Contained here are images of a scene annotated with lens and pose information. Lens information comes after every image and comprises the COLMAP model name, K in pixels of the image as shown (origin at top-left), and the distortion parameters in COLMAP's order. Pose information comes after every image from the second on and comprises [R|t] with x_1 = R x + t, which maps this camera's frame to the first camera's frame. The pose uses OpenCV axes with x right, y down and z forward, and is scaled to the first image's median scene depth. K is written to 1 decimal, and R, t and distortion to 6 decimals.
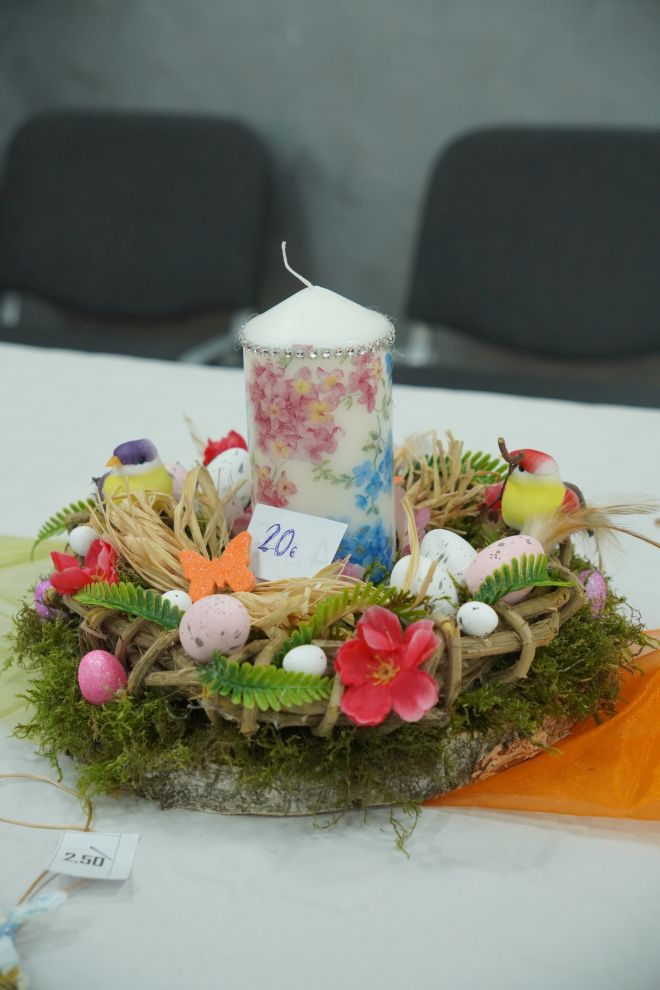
lens RADIAL K [[1660.9, 0, 332.8], [0, 1660.9, 491.0], [0, 0, 1]] dist [0.354368, 0.000000]
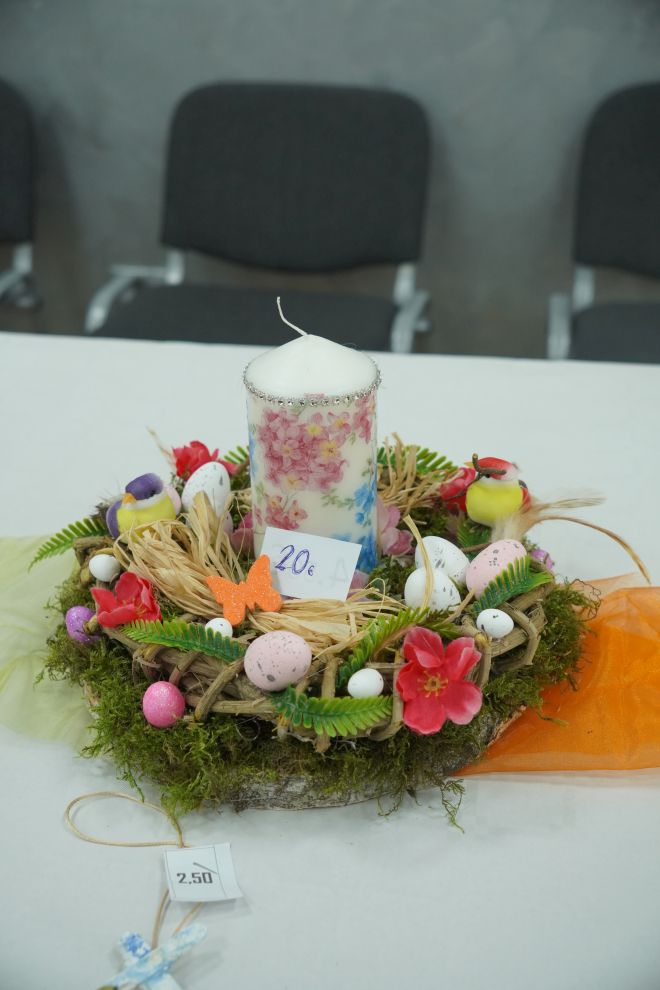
lens RADIAL K [[1257.3, 0, 328.0], [0, 1257.3, 498.5], [0, 0, 1]] dist [0.119450, 0.000000]
pose [[0.968987, -0.103367, 0.224454, -0.204936], [0.071895, 0.986943, 0.144137, -0.138356], [-0.236423, -0.123529, 0.963766, 0.169846]]
